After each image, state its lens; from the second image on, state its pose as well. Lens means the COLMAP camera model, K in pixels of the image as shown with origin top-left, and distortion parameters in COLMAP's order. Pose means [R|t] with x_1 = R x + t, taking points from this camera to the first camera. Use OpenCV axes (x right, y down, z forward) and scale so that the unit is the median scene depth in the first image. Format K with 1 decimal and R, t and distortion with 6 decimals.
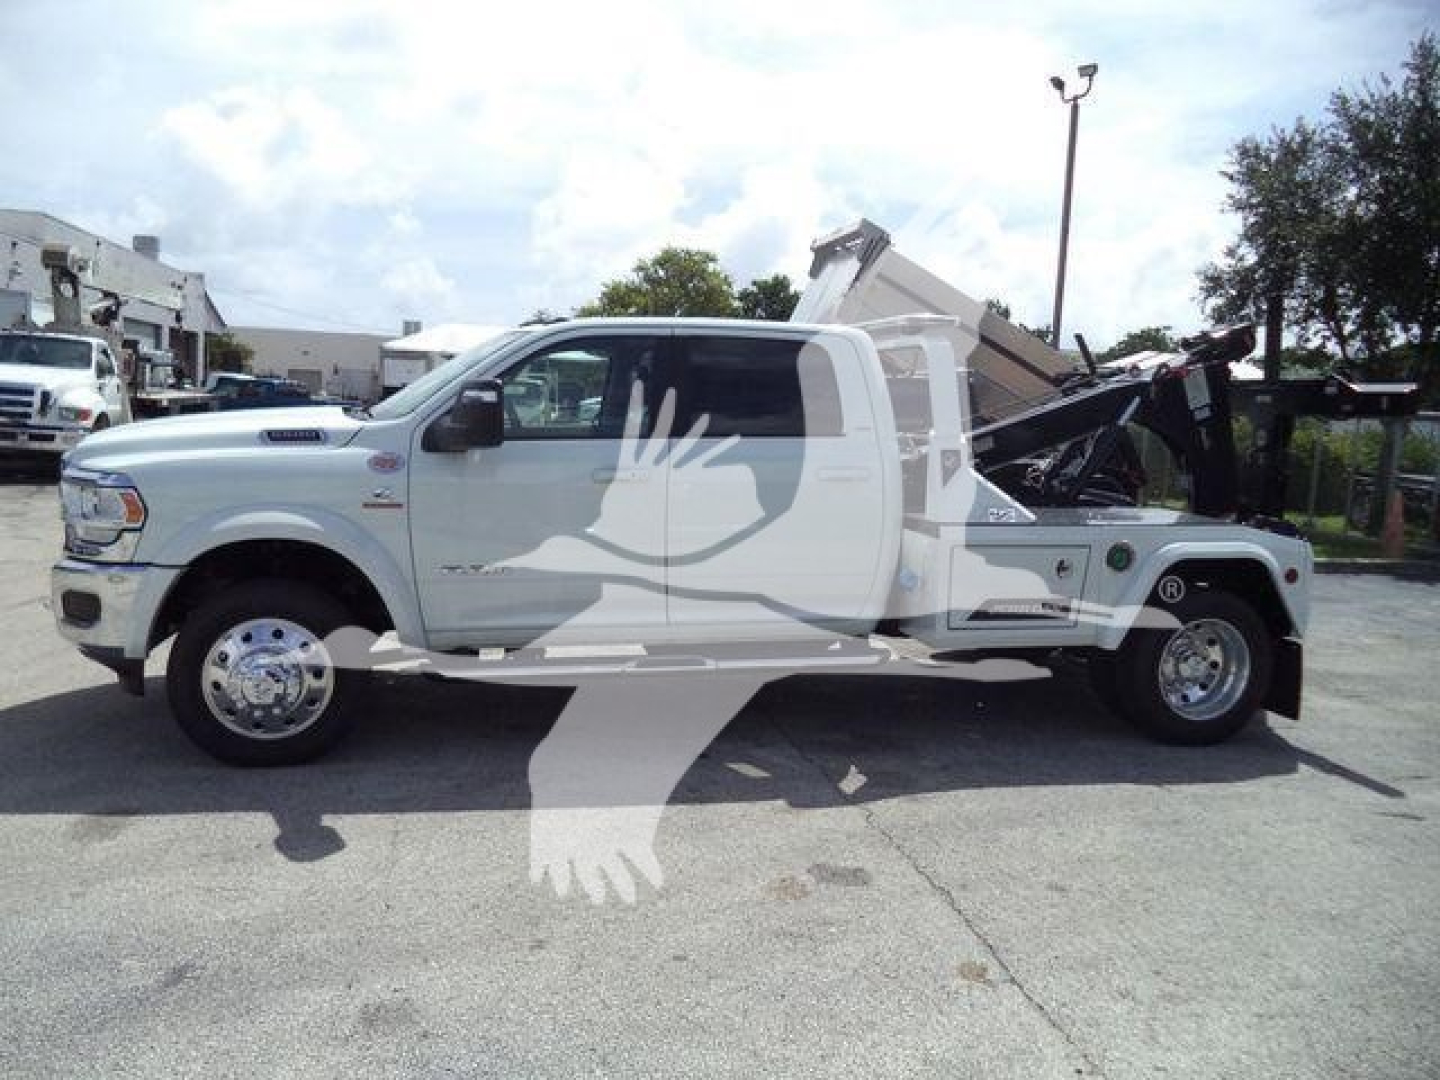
lens RADIAL K [[1201.0, 0, 726.8], [0, 1201.0, 536.2], [0, 0, 1]] dist [-0.036670, 0.008946]
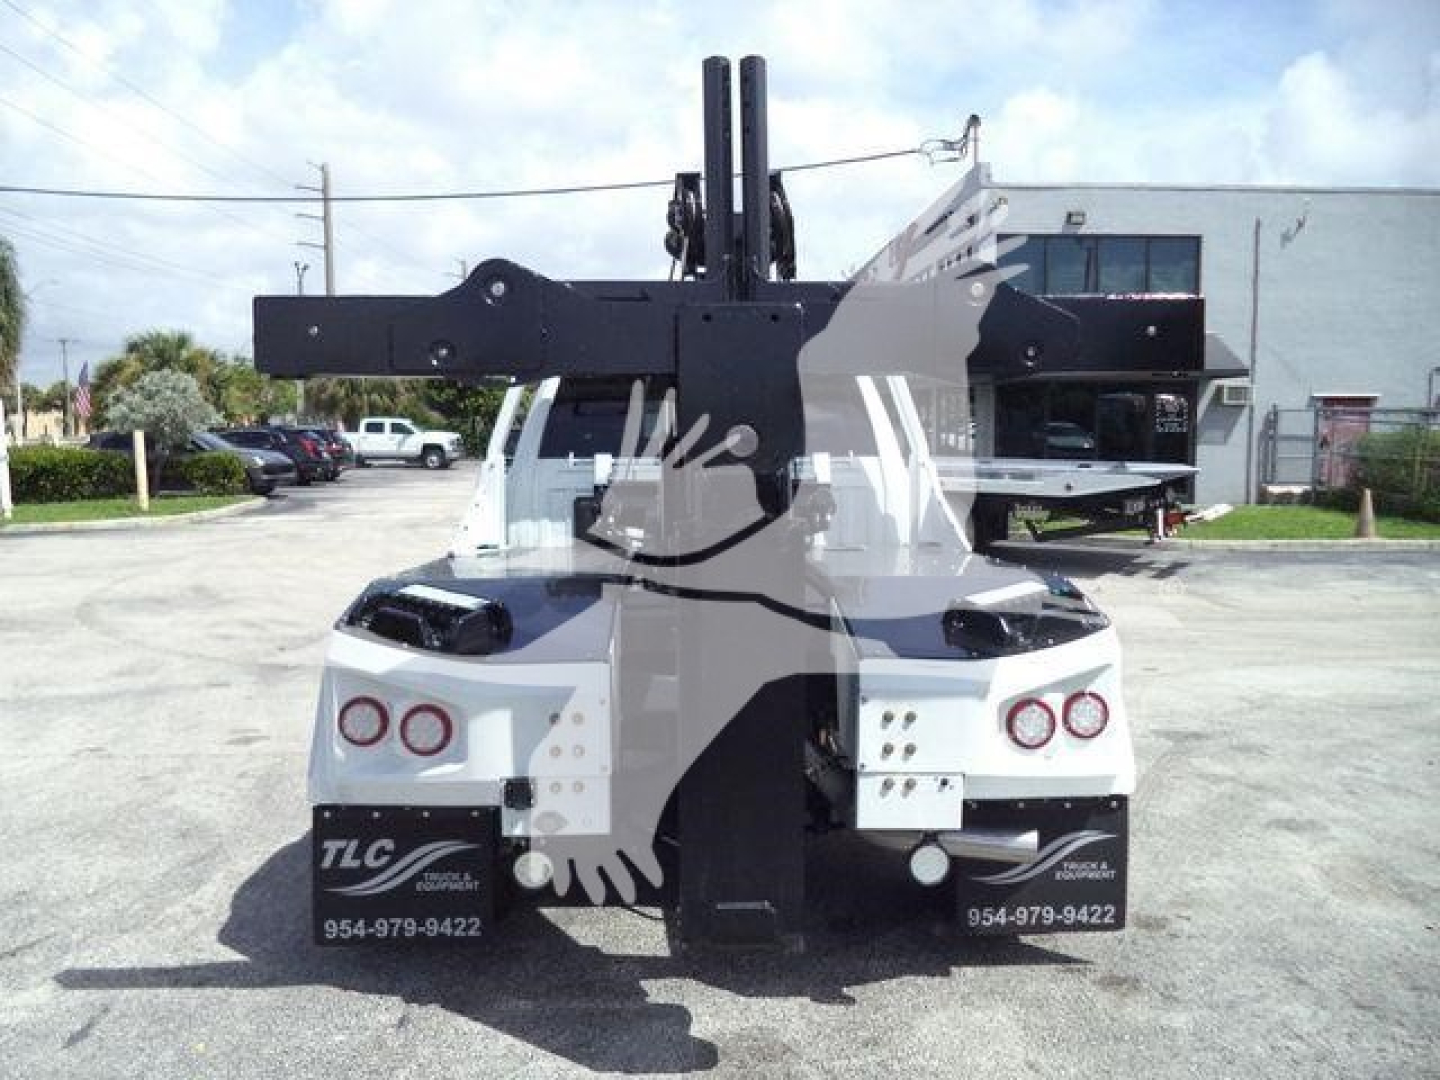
lens RADIAL K [[1201.0, 0, 726.8], [0, 1201.0, 536.2], [0, 0, 1]] dist [-0.036670, 0.008946]
pose [[-0.210422, 0.032992, -0.977054, 1.021100], [-0.118158, 0.991245, 0.058918, -0.095898], [0.970444, 0.127844, -0.204682, 1.329506]]
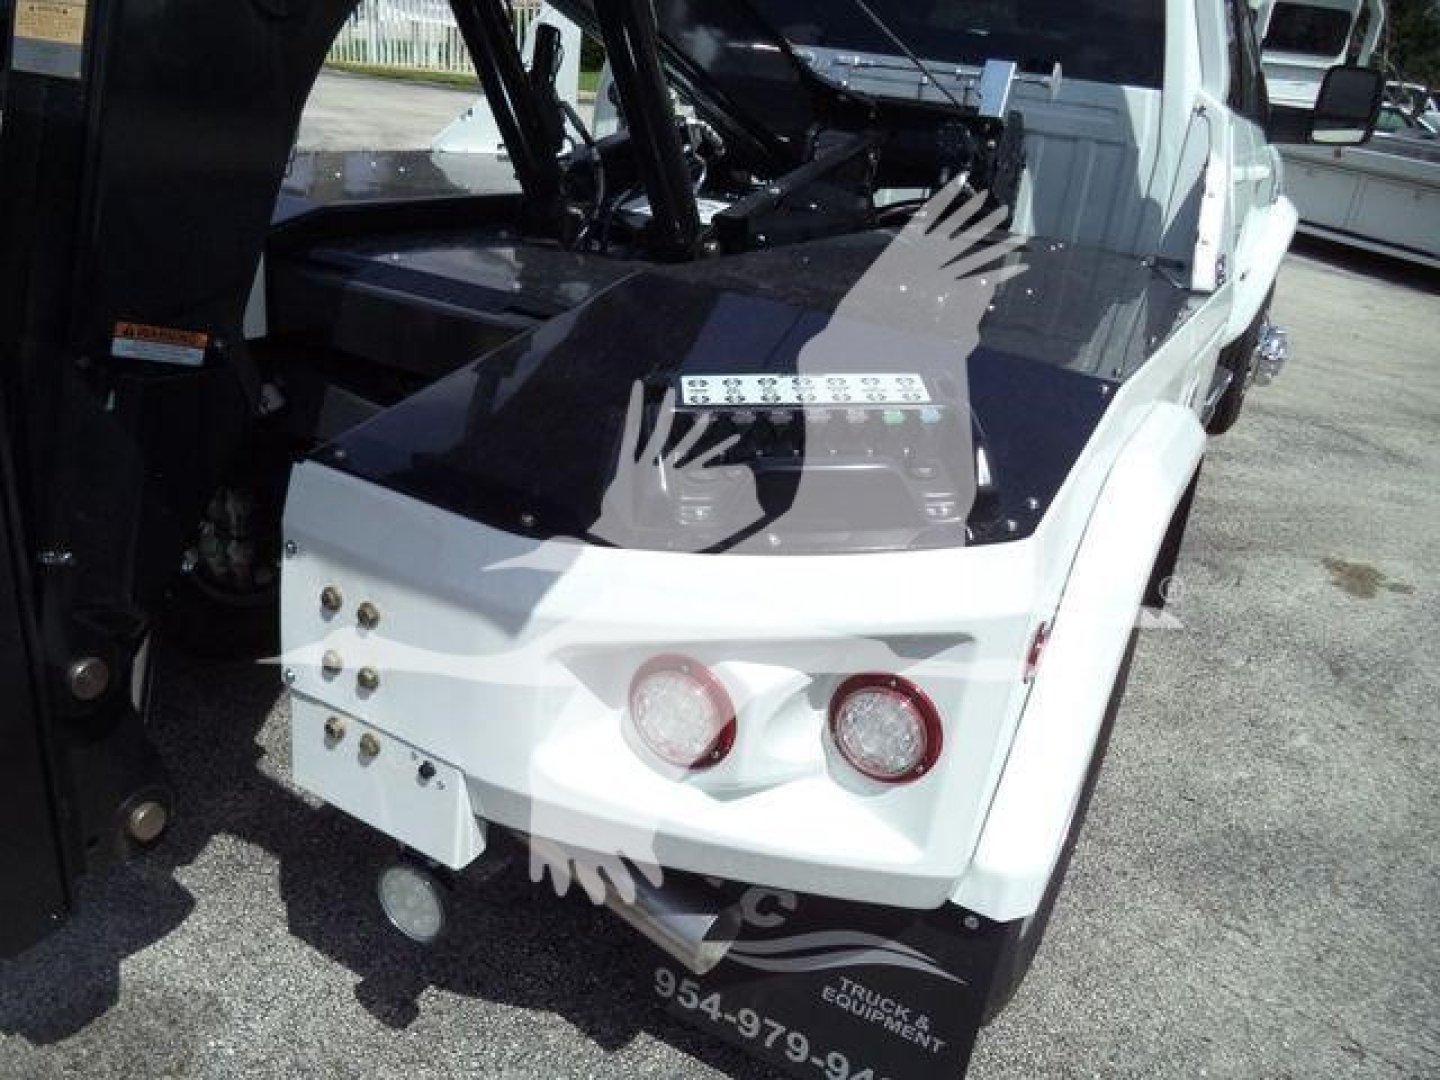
lens RADIAL K [[1178.6, 0, 727.1], [0, 1178.6, 540.8], [0, 0, 1]] dist [-0.030201, 0.007573]
pose [[-0.675052, 0.182184, -0.714922, 0.601143], [-0.220043, 0.875209, 0.430801, -0.122702], [0.704191, 0.448127, -0.550724, 1.480589]]
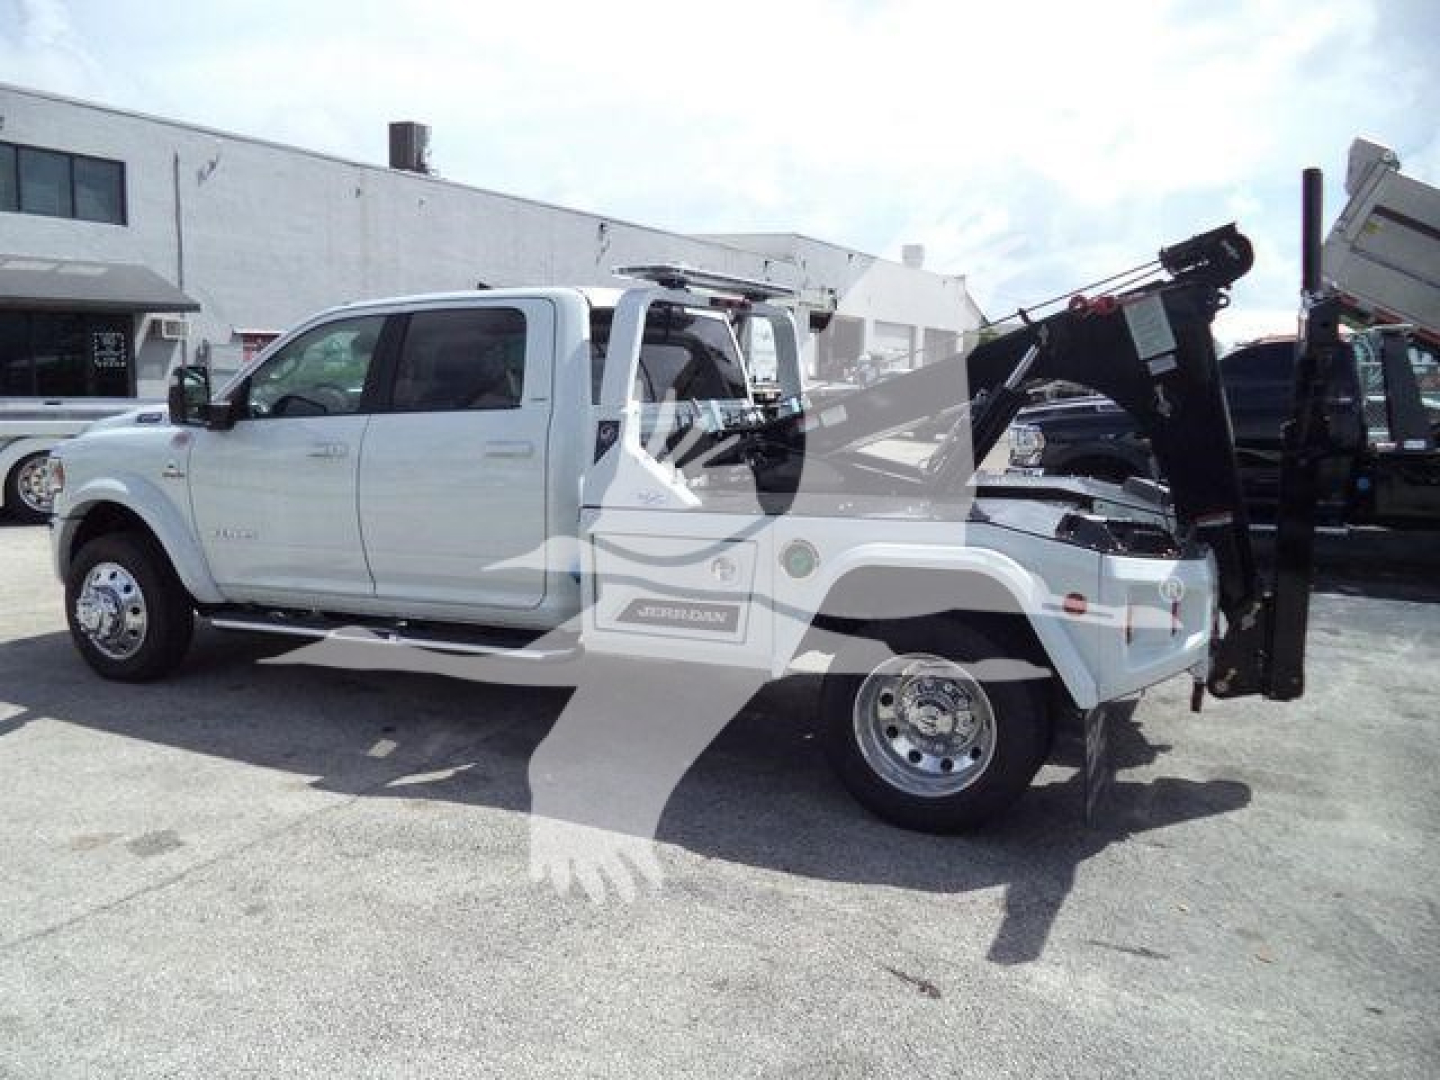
lens RADIAL K [[1201.6, 0, 720.0], [0, 1201.6, 540.0], [0, 0, 1]] dist [-0.040381, -0.018679]
pose [[0.765658, 0.047560, -0.641487, 0.768564], [-0.042760, 0.998820, 0.023016, -0.009912], [0.641825, 0.009807, 0.766789, 0.382406]]
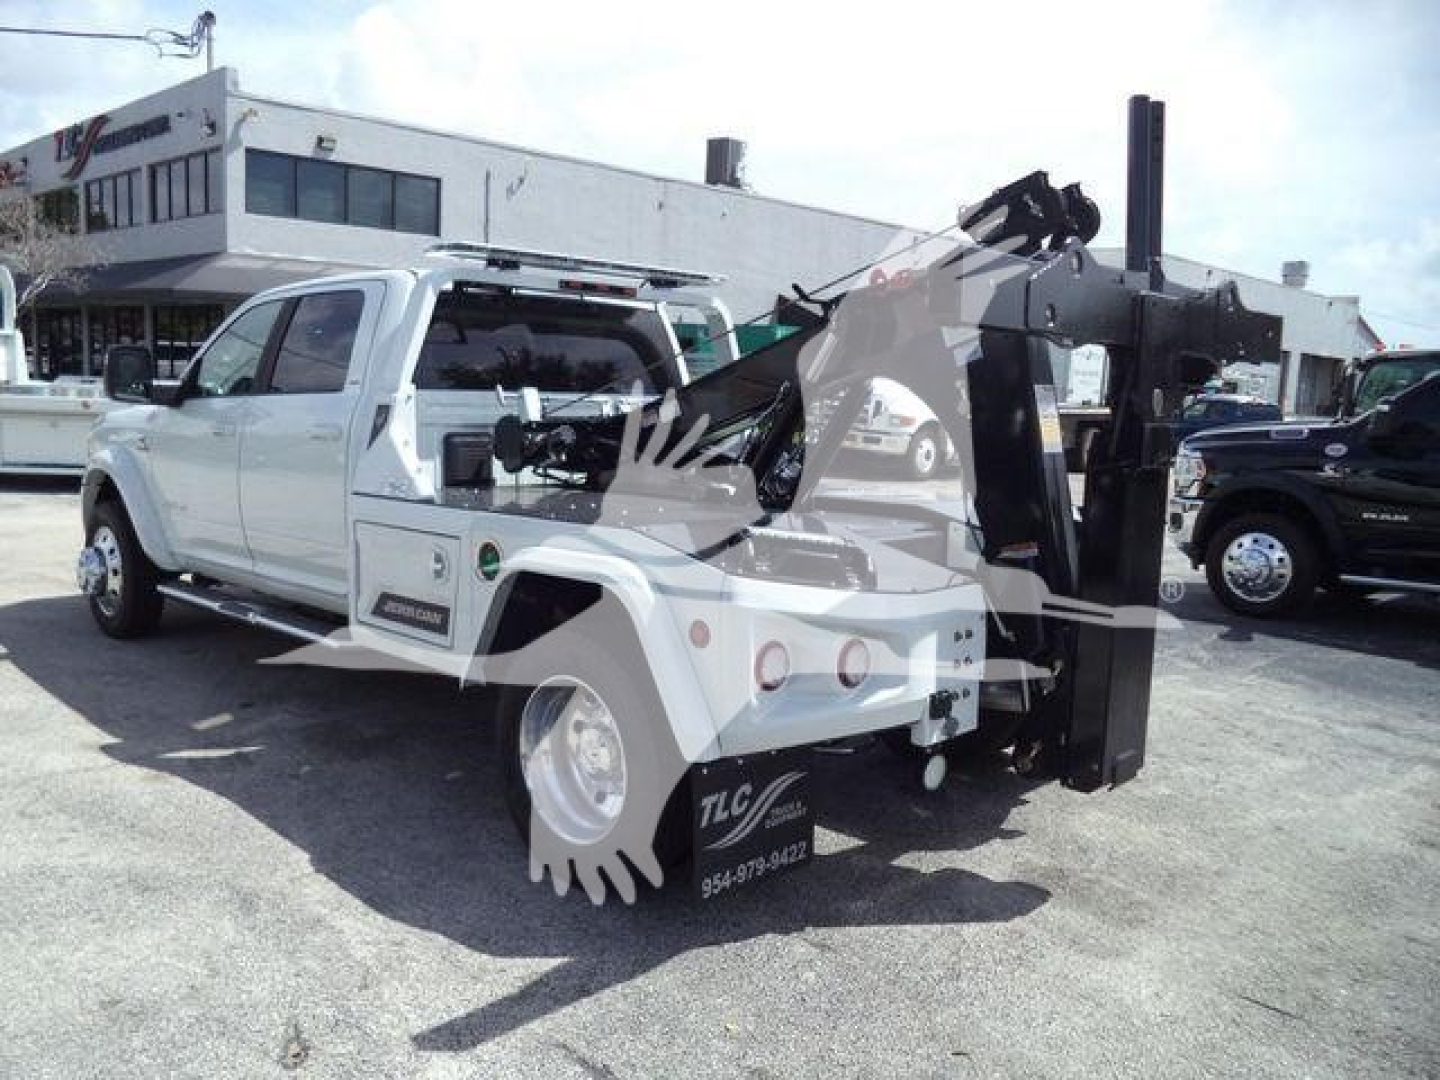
lens RADIAL K [[1201.0, 0, 726.8], [0, 1201.0, 536.2], [0, 0, 1]] dist [-0.036670, 0.008946]
pose [[0.527260, 0.079955, -0.845934, 0.966406], [-0.106675, 0.993915, 0.027453, -0.028941], [0.842981, 0.075765, 0.532581, 0.740838]]
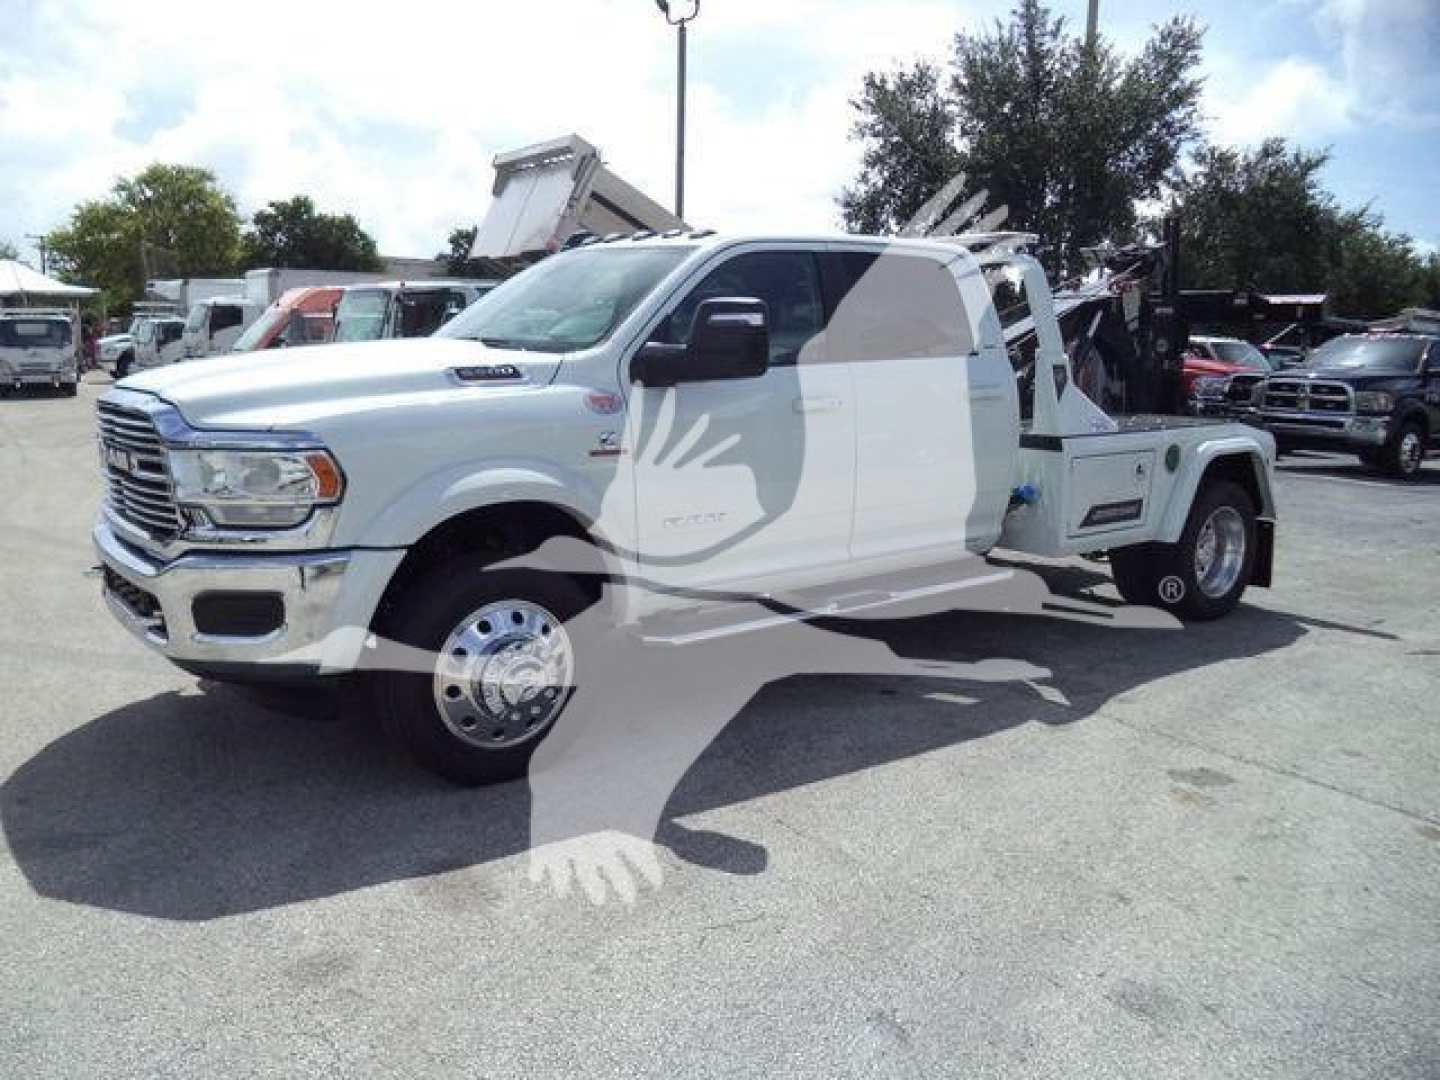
lens RADIAL K [[1201.6, 0, 720.0], [0, 1201.6, 540.0], [0, 0, 1]] dist [-0.040381, -0.018679]
pose [[0.913685, -0.094565, 0.395269, -0.480160], [0.069470, 0.994580, 0.077361, -0.021049], [-0.400442, -0.043225, 0.915302, 0.166121]]
